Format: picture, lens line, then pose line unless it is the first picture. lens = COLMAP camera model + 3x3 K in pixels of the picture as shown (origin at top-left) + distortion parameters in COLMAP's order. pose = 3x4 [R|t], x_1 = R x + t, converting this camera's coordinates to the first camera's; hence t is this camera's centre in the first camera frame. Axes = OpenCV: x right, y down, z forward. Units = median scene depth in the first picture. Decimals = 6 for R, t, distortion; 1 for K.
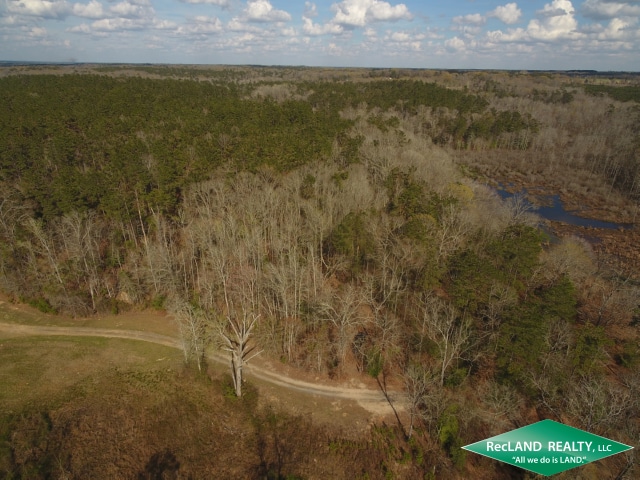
lens RADIAL K [[381.0, 0, 320.0], [0, 381.0, 240.0], [0, 0, 1]] dist [0.026022, -0.001402]
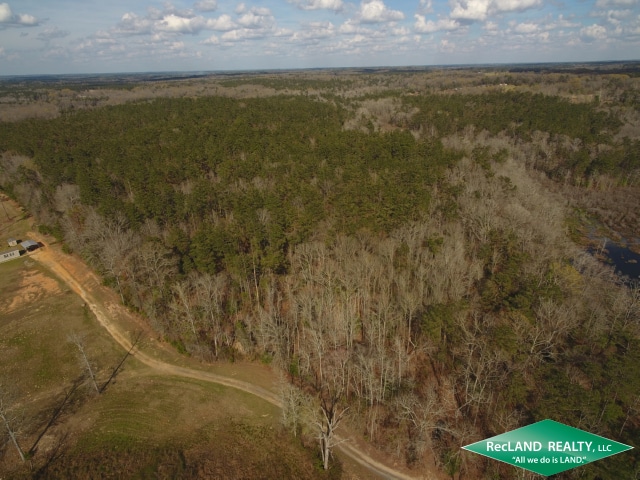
lens RADIAL K [[379.6, 0, 323.7], [0, 379.6, 243.3], [0, 0, 1]] dist [0.037581, 0.000260]
pose [[0.969796, 0.076062, -0.231753, 0.000207], [-0.074301, 0.997102, 0.016332, -0.070837], [0.232324, 0.001381, 0.972638, -0.033793]]
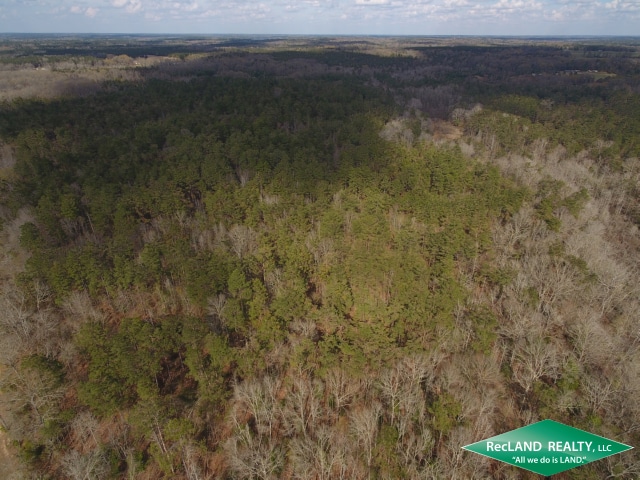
lens RADIAL K [[381.0, 0, 320.0], [0, 381.0, 240.0], [0, 0, 1]] dist [0.026022, -0.001402]
pose [[0.918103, 0.190994, -0.347288, 0.012531], [-0.168220, 0.981172, 0.094891, -0.214937], [0.358873, -0.028699, 0.932945, 0.141998]]
